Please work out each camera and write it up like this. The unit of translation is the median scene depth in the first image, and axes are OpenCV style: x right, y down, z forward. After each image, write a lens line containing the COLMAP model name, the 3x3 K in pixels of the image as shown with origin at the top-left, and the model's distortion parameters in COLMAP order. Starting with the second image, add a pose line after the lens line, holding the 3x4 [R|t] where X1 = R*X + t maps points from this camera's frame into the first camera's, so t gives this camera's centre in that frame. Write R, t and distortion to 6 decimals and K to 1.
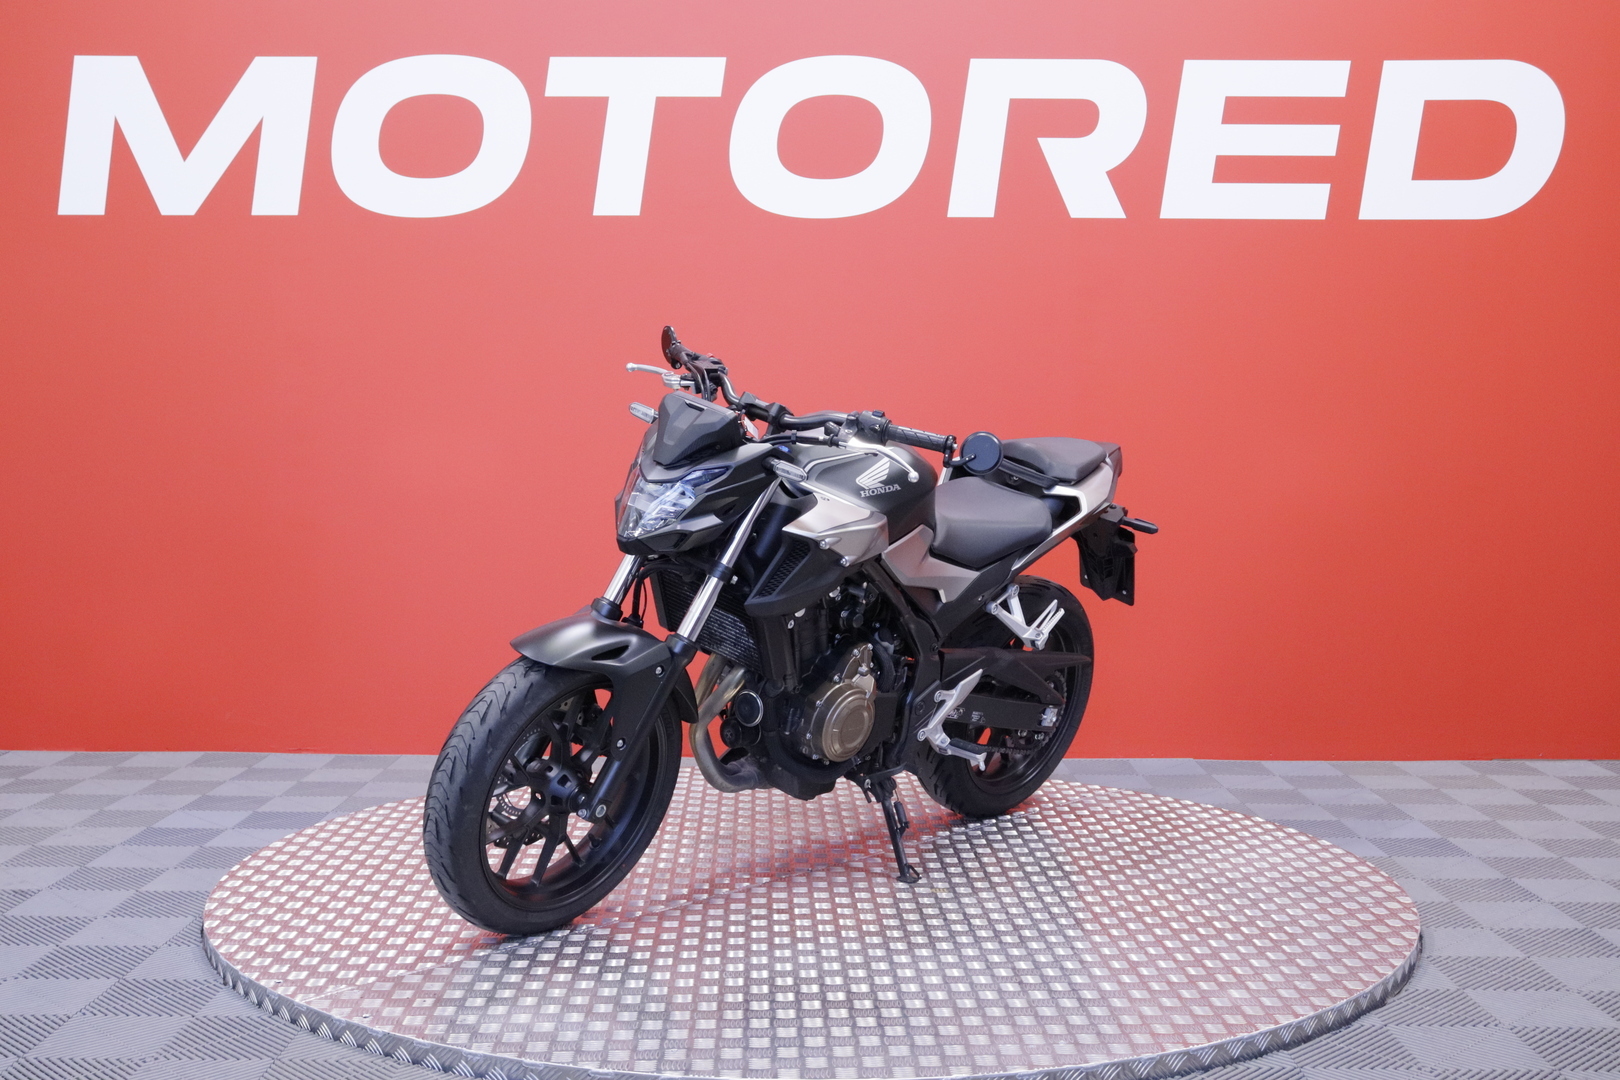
lens RADIAL K [[1885.6, 0, 810.0], [0, 1885.6, 540.0], [0, 0, 1]] dist [0.237087, 0.003349]
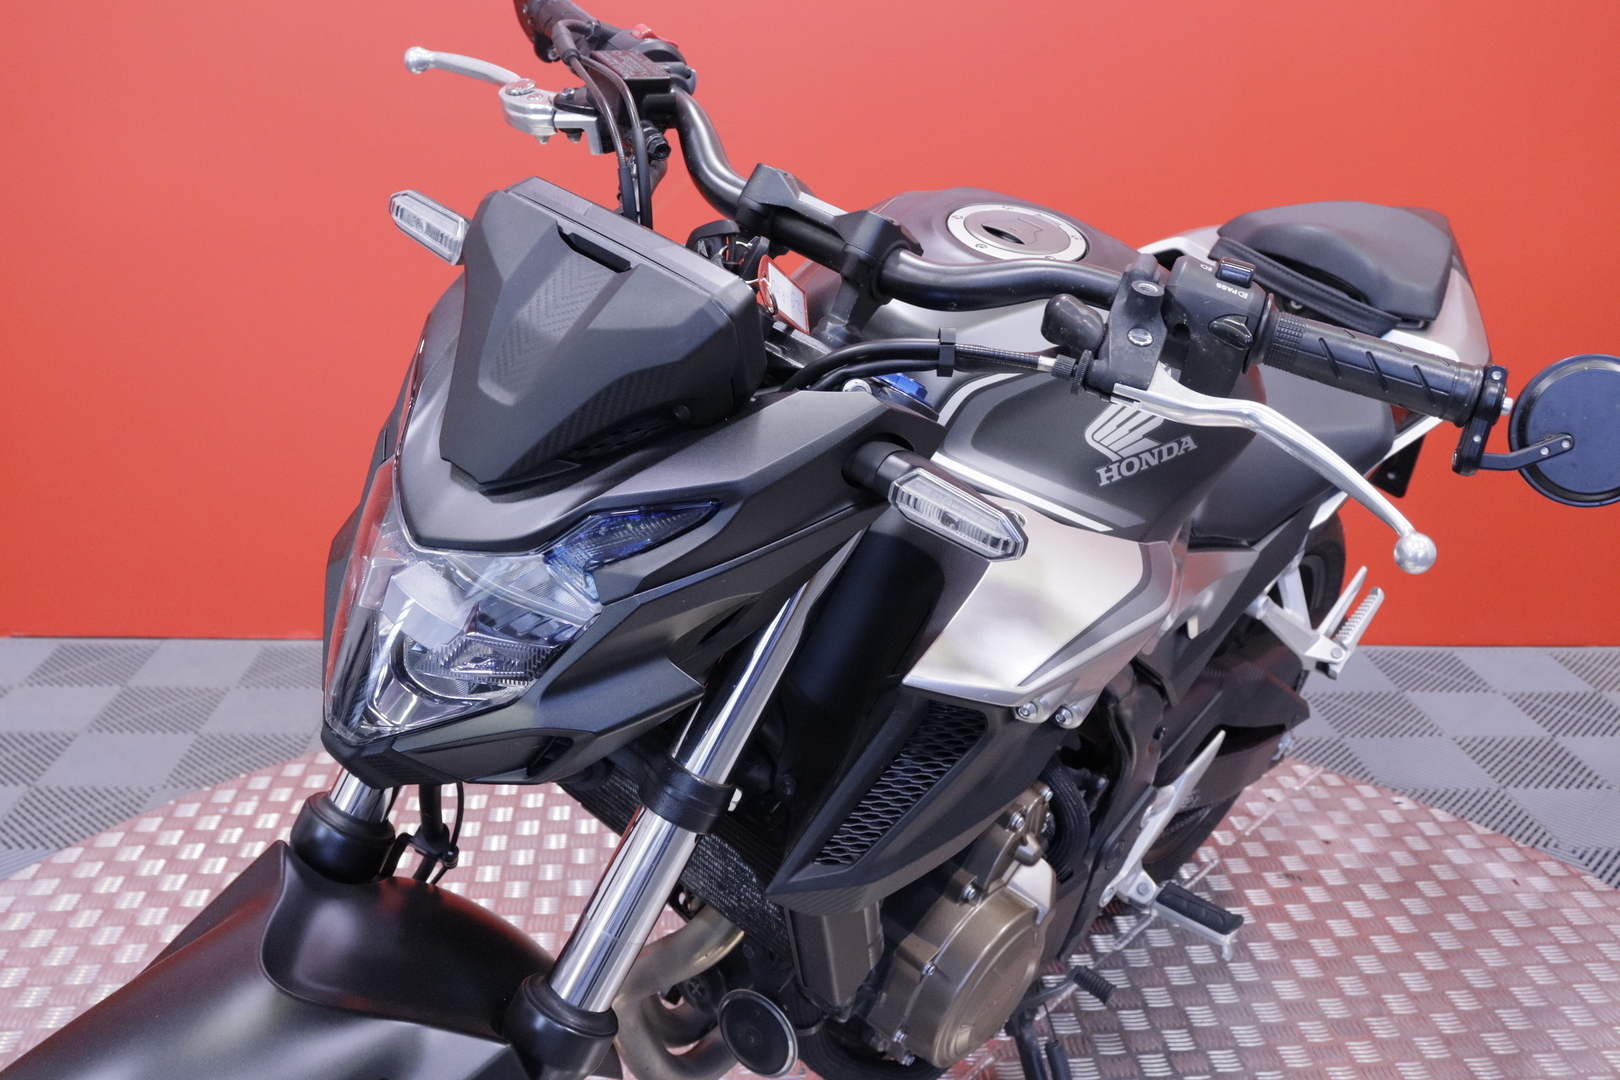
lens RADIAL K [[1530.2, 0, 810.0], [0, 1530.2, 540.0], [0, 0, 1]] dist [-0.080012, 0.001901]
pose [[0.997628, -0.000289, 0.068837, -0.043167], [-0.017292, 0.966876, 0.254661, -0.081963], [-0.066630, -0.255247, 0.964577, 0.739217]]
